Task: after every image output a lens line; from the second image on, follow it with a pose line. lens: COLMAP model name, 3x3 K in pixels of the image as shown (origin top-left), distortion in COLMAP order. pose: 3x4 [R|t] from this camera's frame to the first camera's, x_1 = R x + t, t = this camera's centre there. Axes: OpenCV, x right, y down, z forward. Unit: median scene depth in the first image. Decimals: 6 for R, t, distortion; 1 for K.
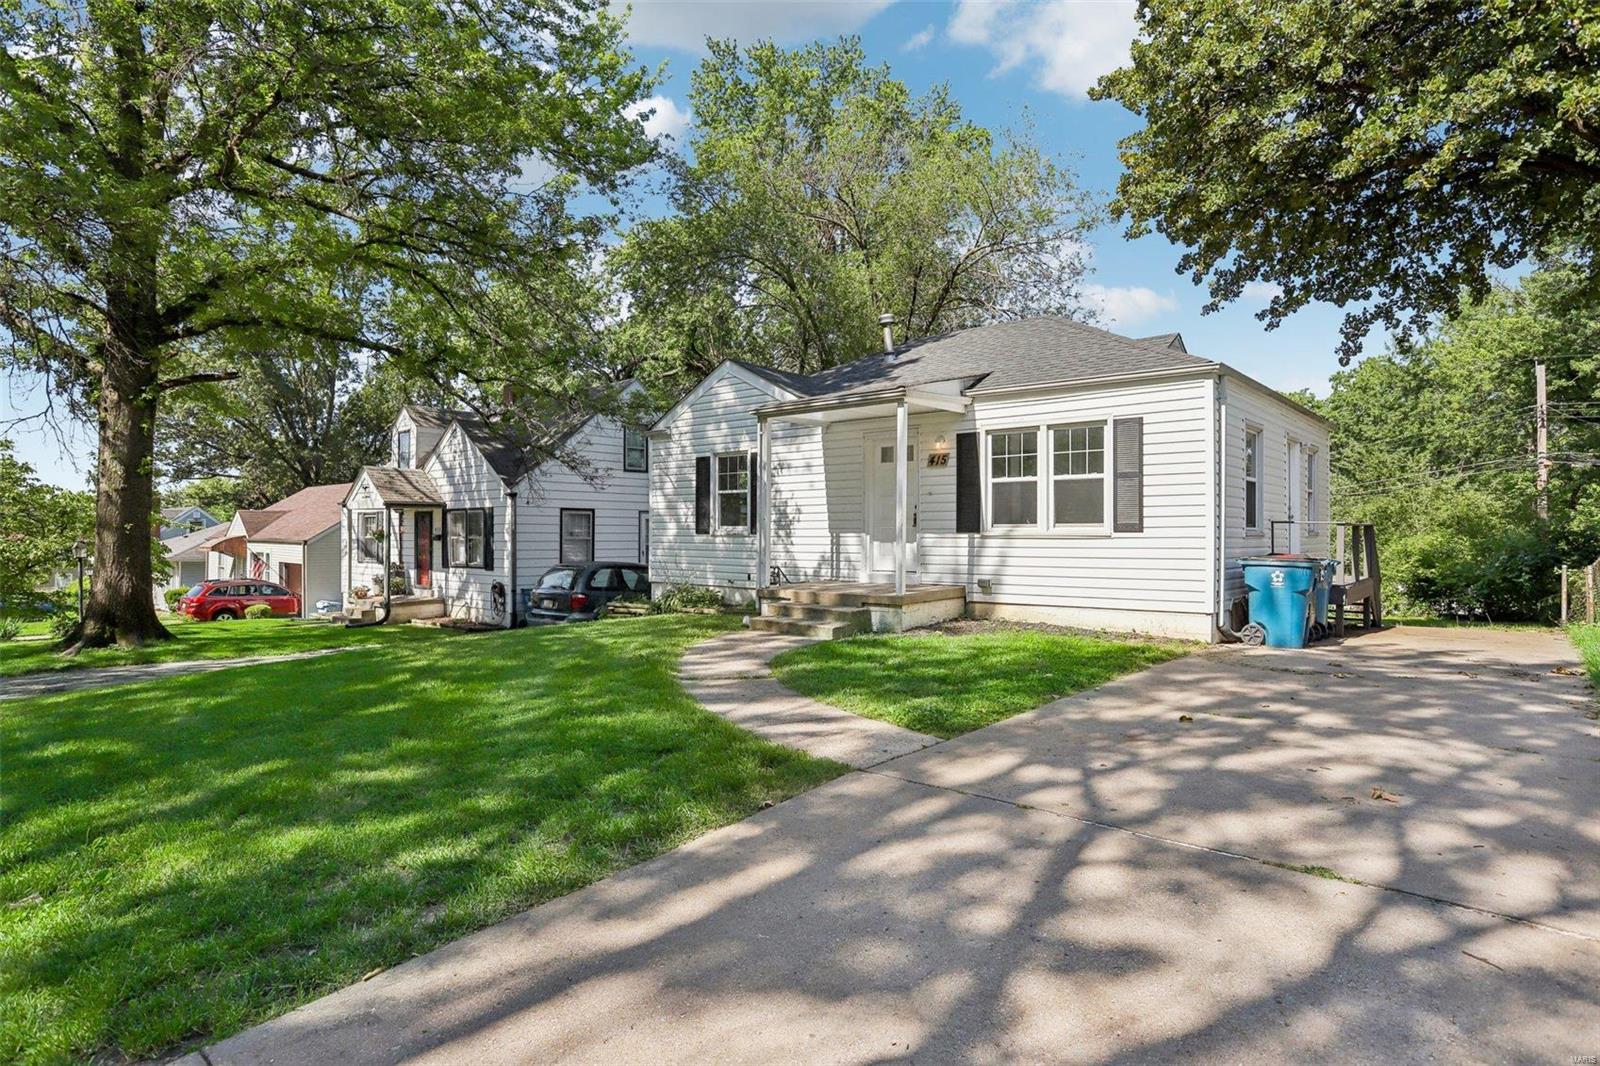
lens RADIAL K [[864.0, 0, 799.9], [0, 864.0, 526.9], [0, 0, 1]] dist [-0.066688, 0.037221]
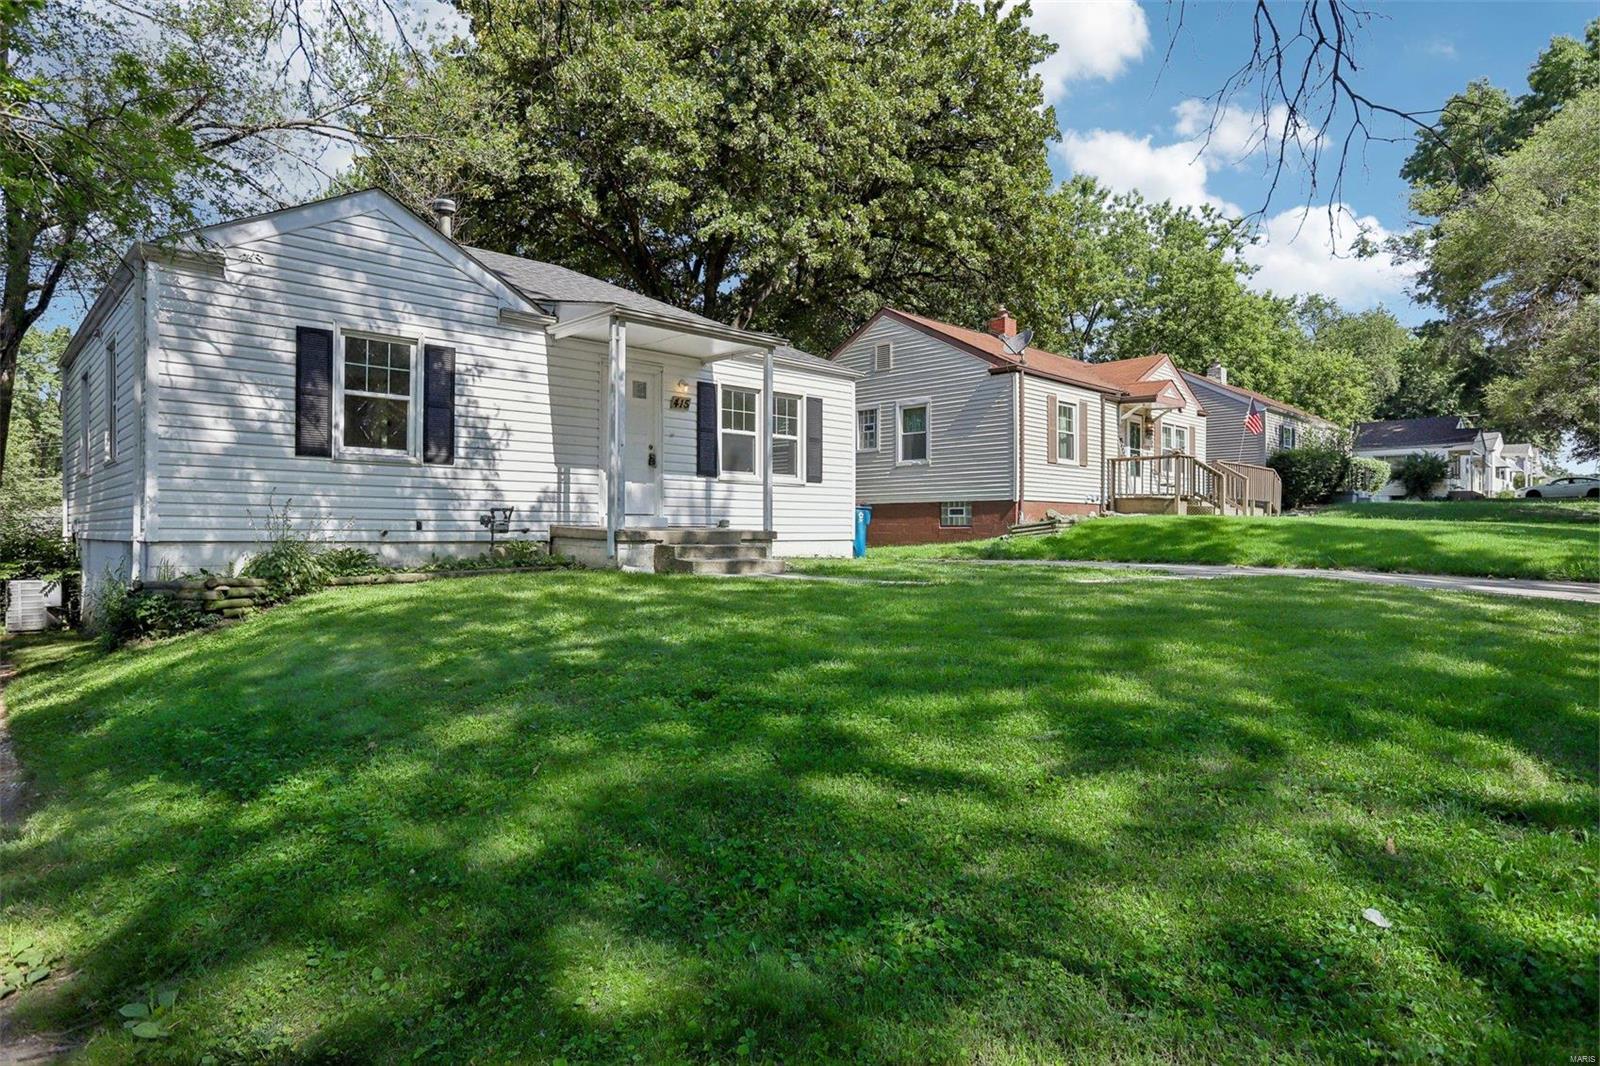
lens RADIAL K [[927.8, 0, 800.0], [0, 927.8, 533.0], [0, 0, 1]] dist [-0.001743, 0.000523]
pose [[0.084814, -0.010505, 0.996341, -0.928491], [-0.022074, 0.999679, 0.012419, 0.058793], [-0.996152, -0.023046, 0.084555, 0.775454]]
